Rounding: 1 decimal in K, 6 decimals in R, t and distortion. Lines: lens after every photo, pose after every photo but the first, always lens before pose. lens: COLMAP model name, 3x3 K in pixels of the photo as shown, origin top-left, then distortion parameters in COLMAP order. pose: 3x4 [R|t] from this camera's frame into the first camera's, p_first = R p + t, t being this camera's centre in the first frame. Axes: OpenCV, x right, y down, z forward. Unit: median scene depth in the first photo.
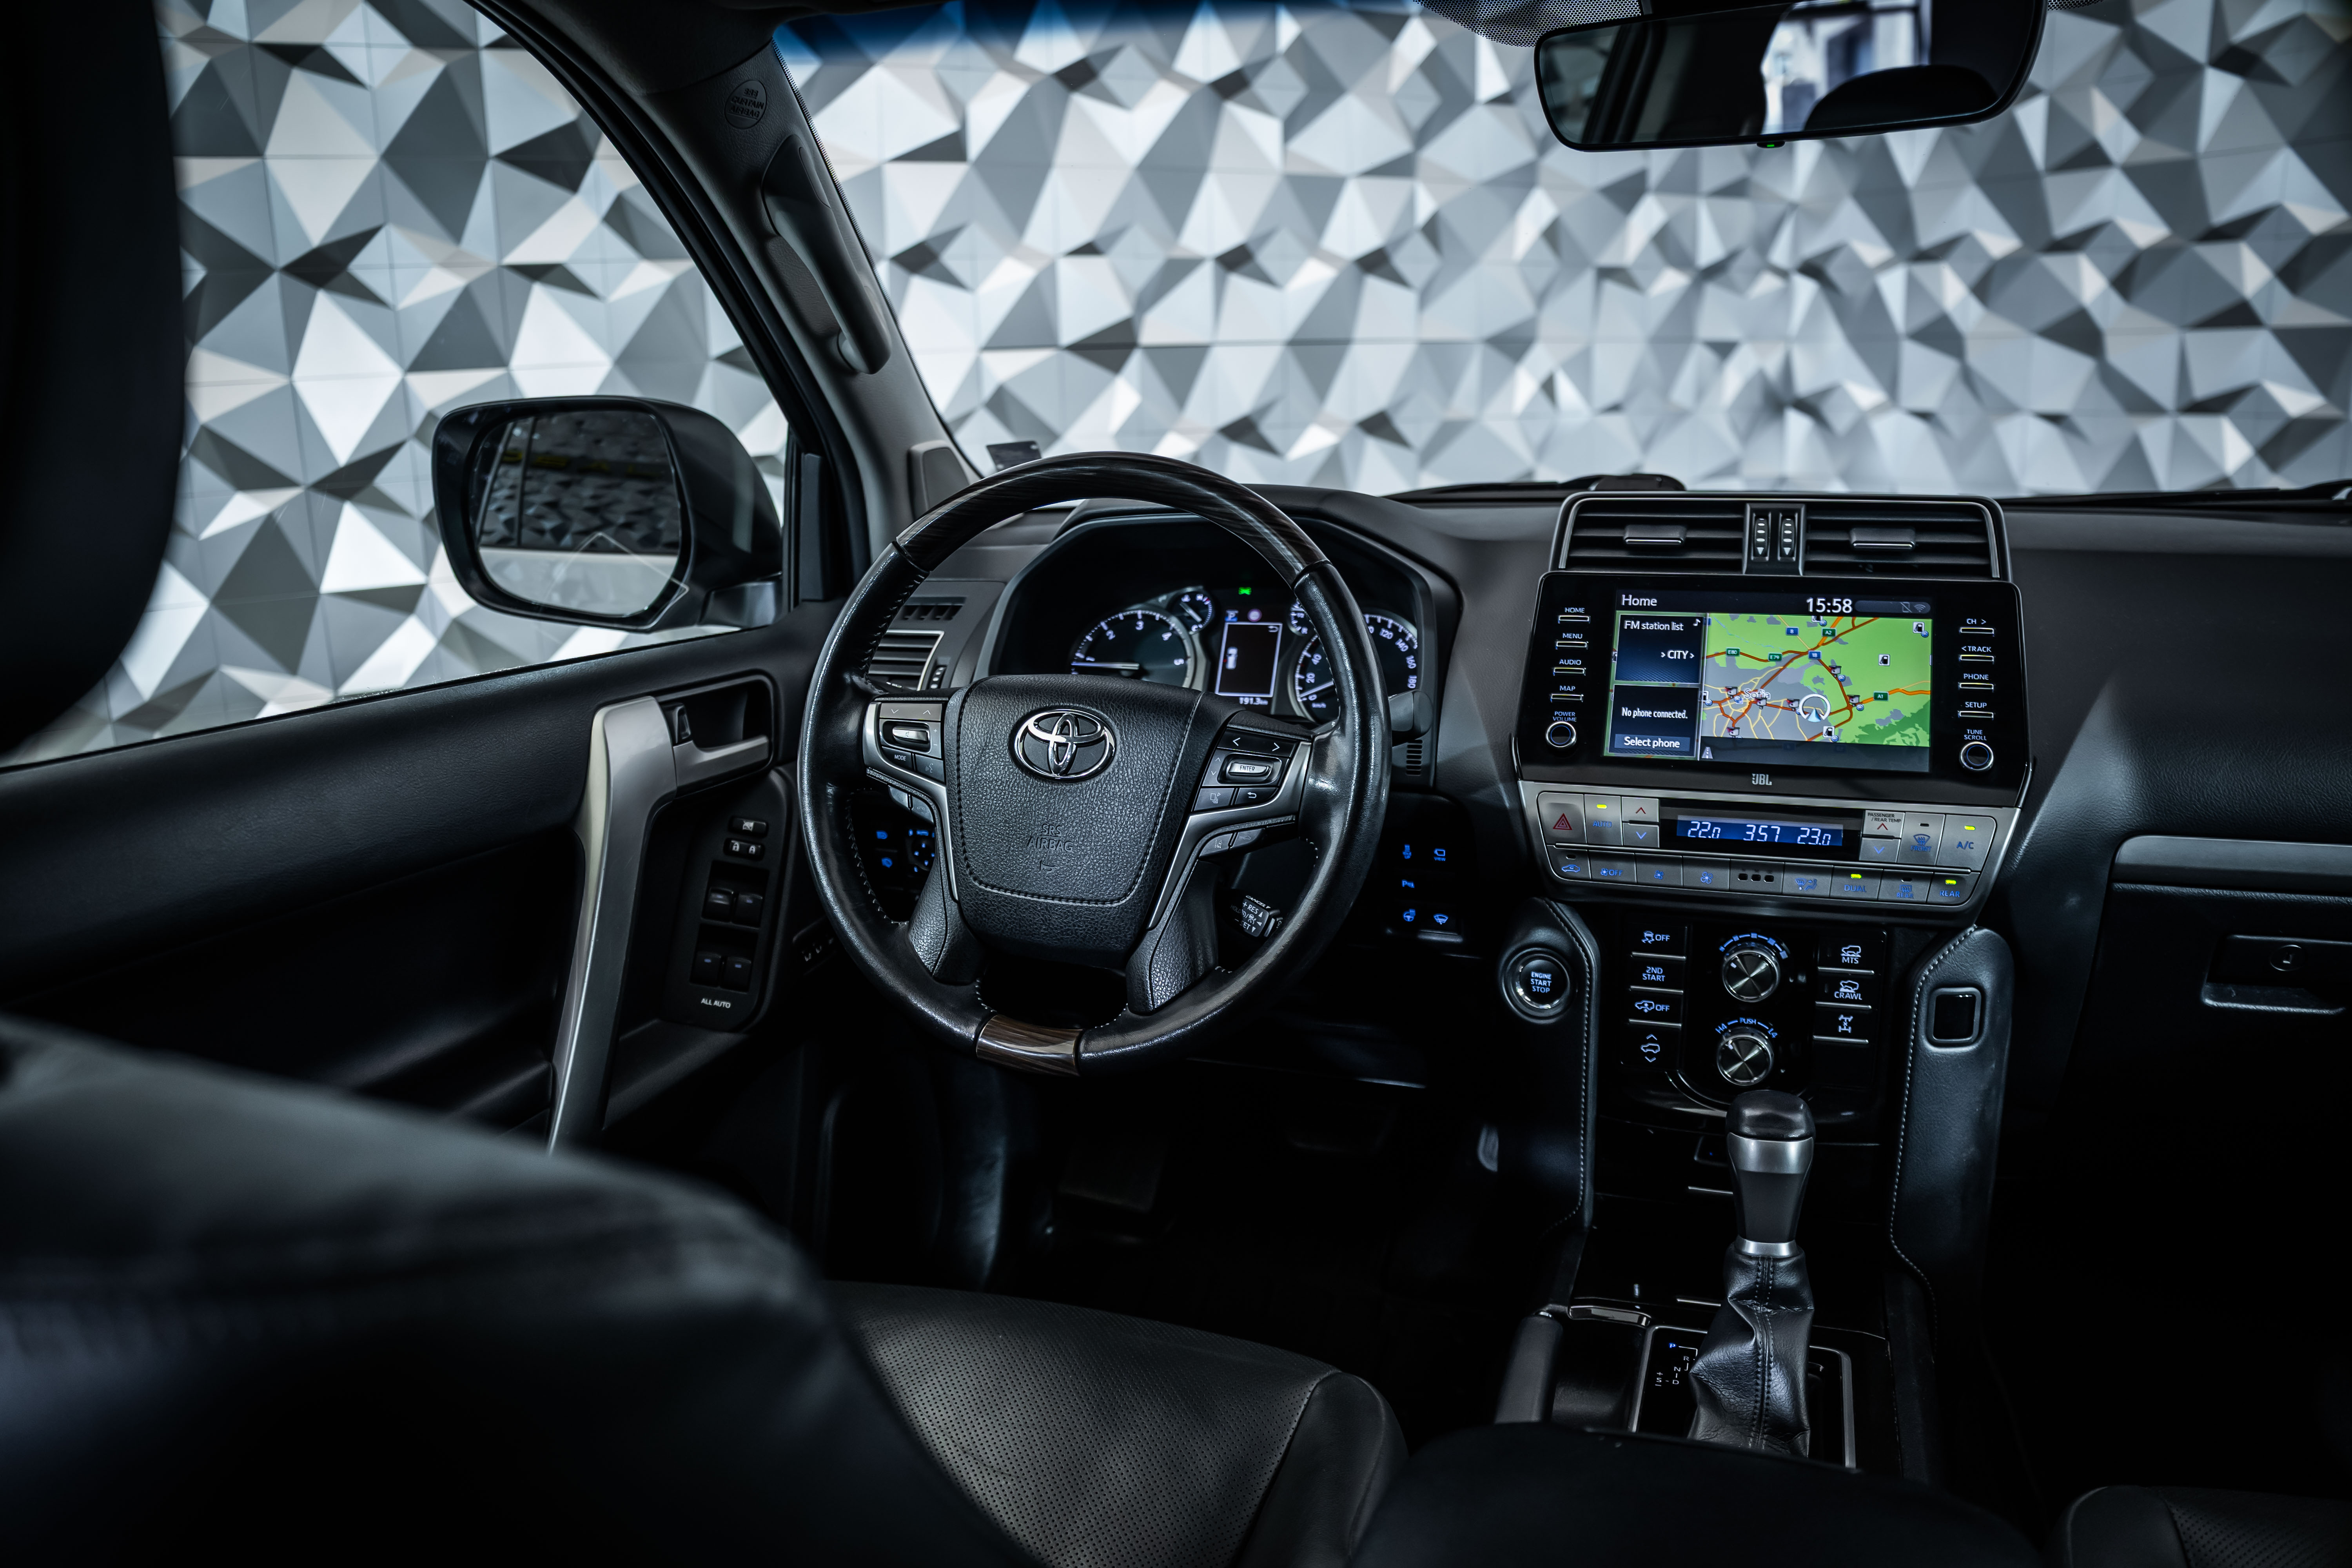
lens RADIAL K [[1671.5, 0, 1158.7], [0, 1671.5, 795.4], [0, 0, 1]] dist [-0.156483, 0.098401]
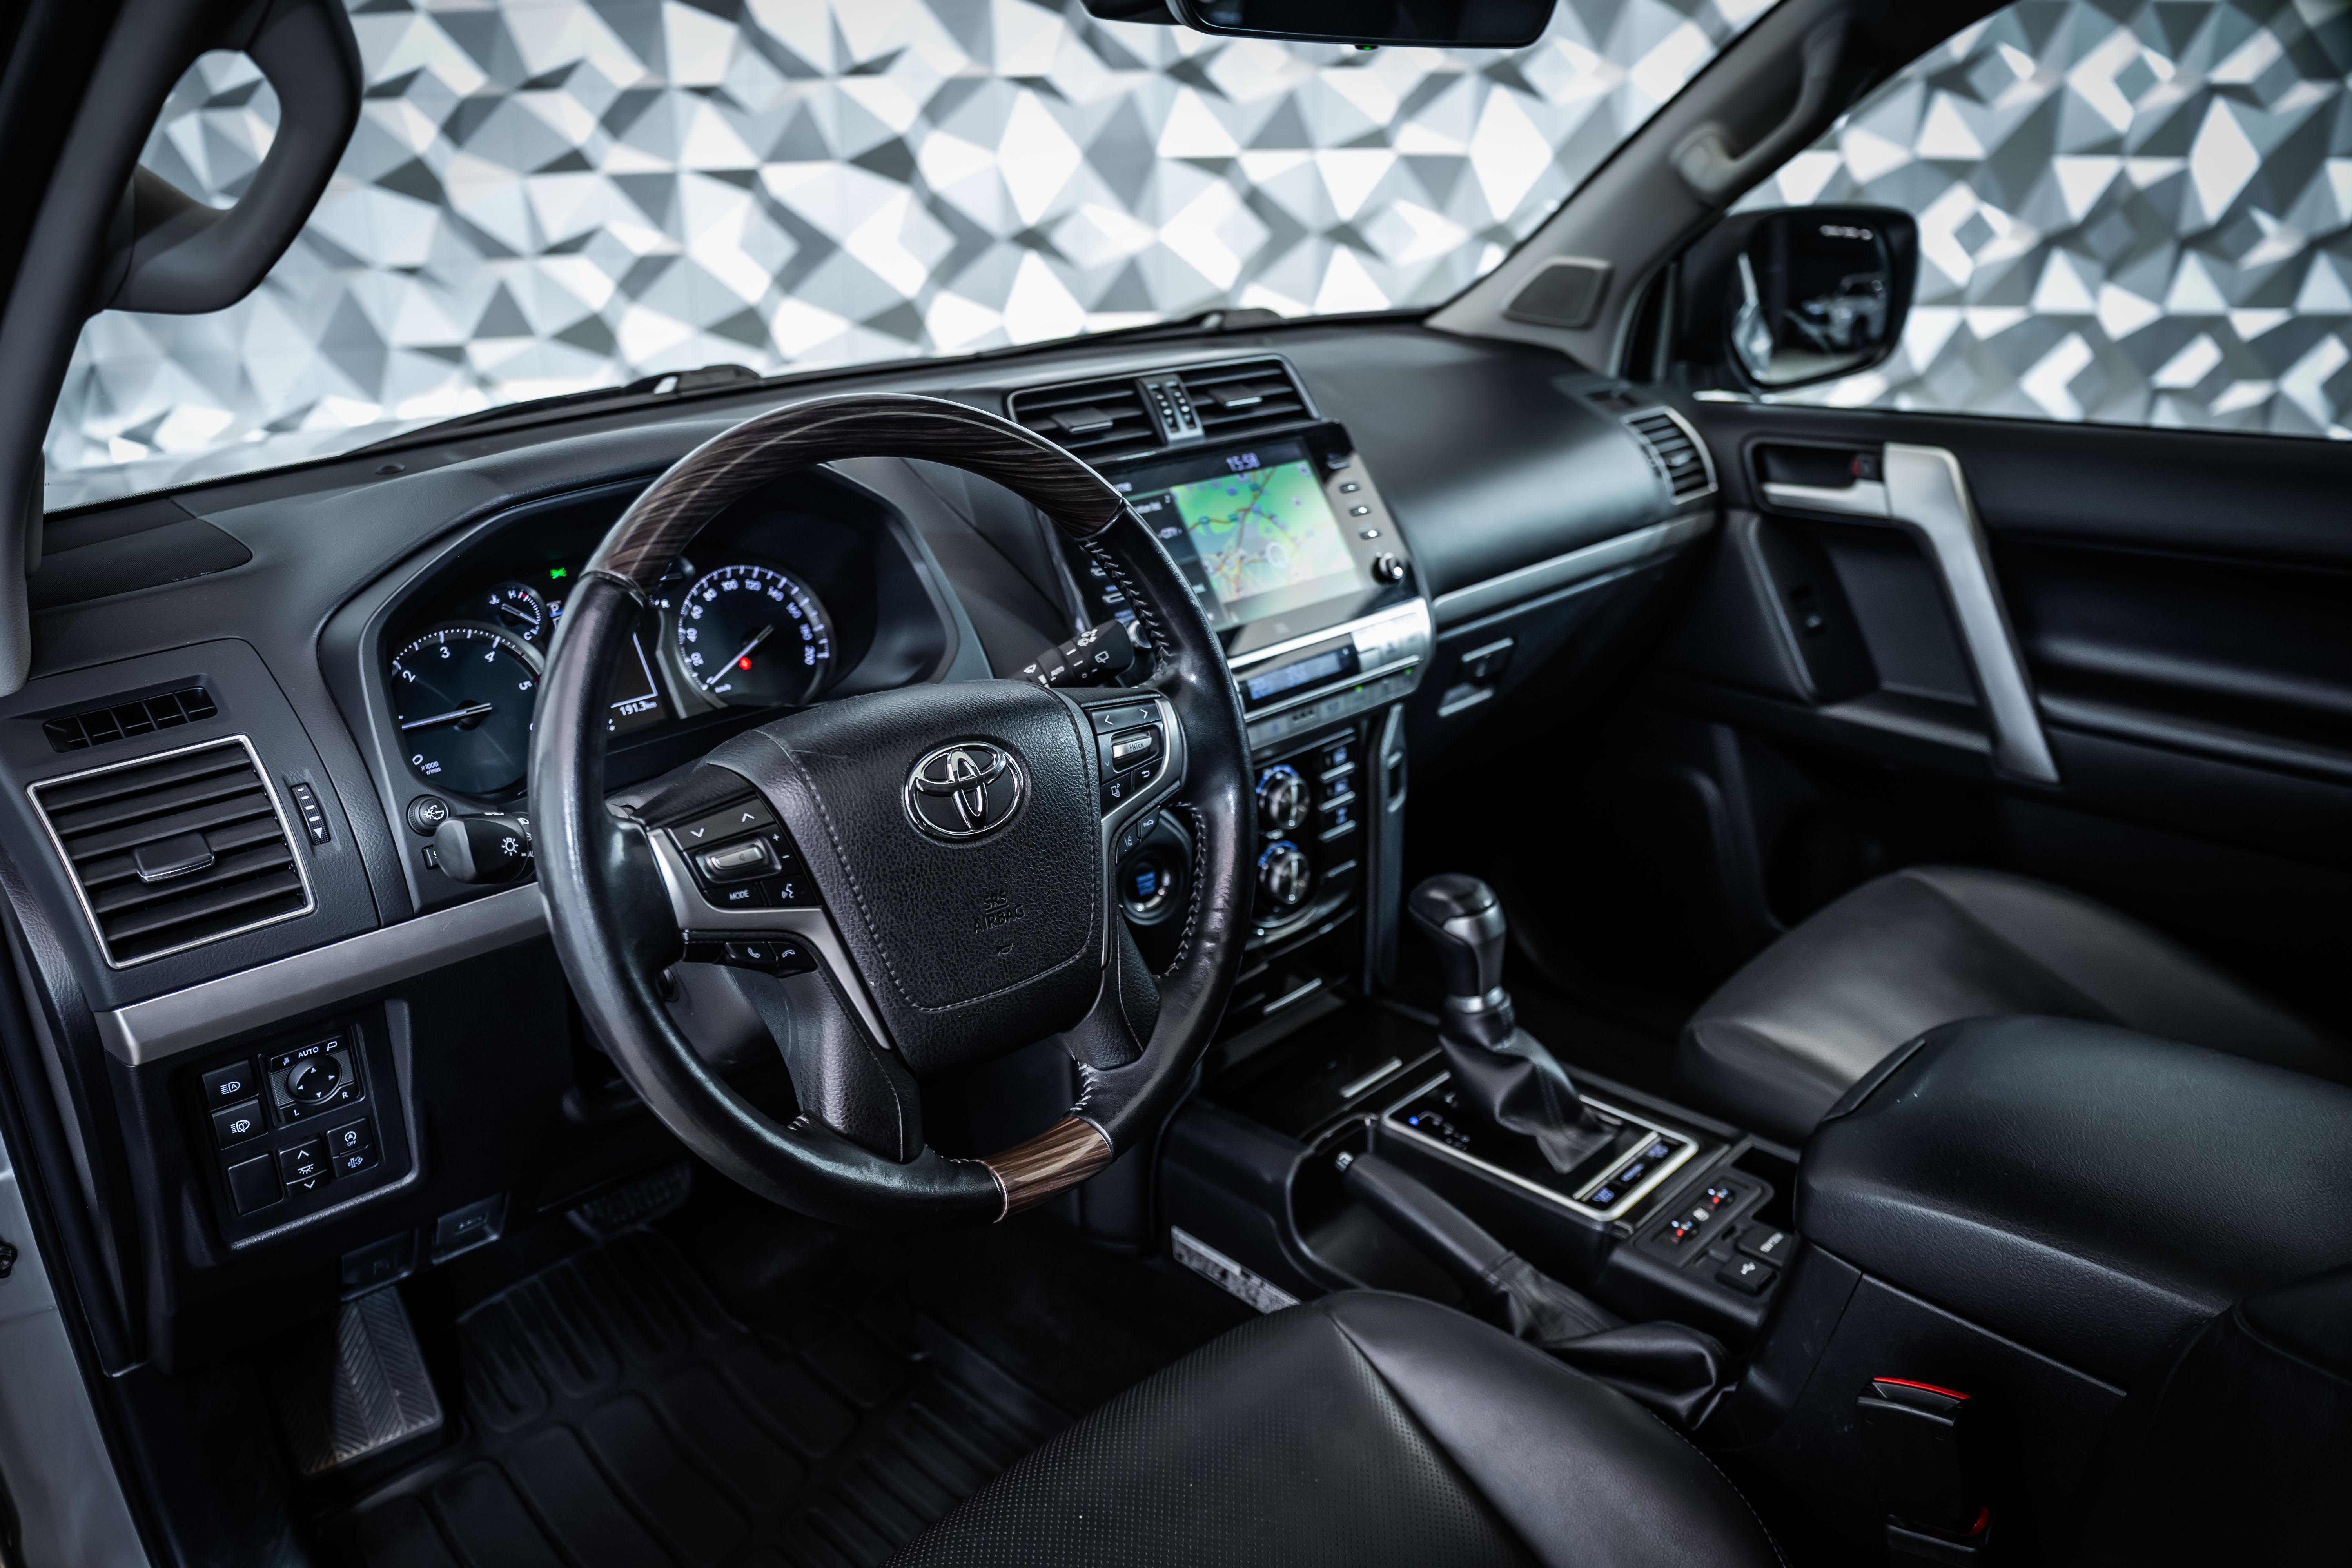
lens RADIAL K [[1671.5, 0, 1158.7], [0, 1671.5, 795.4], [0, 0, 1]] dist [-0.156483, 0.098401]
pose [[0.420700, -0.307185, 0.853609, -0.617219], [0.226989, 0.946641, 0.228793, -0.168189], [-0.878344, 0.097506, 0.467980, 0.533092]]
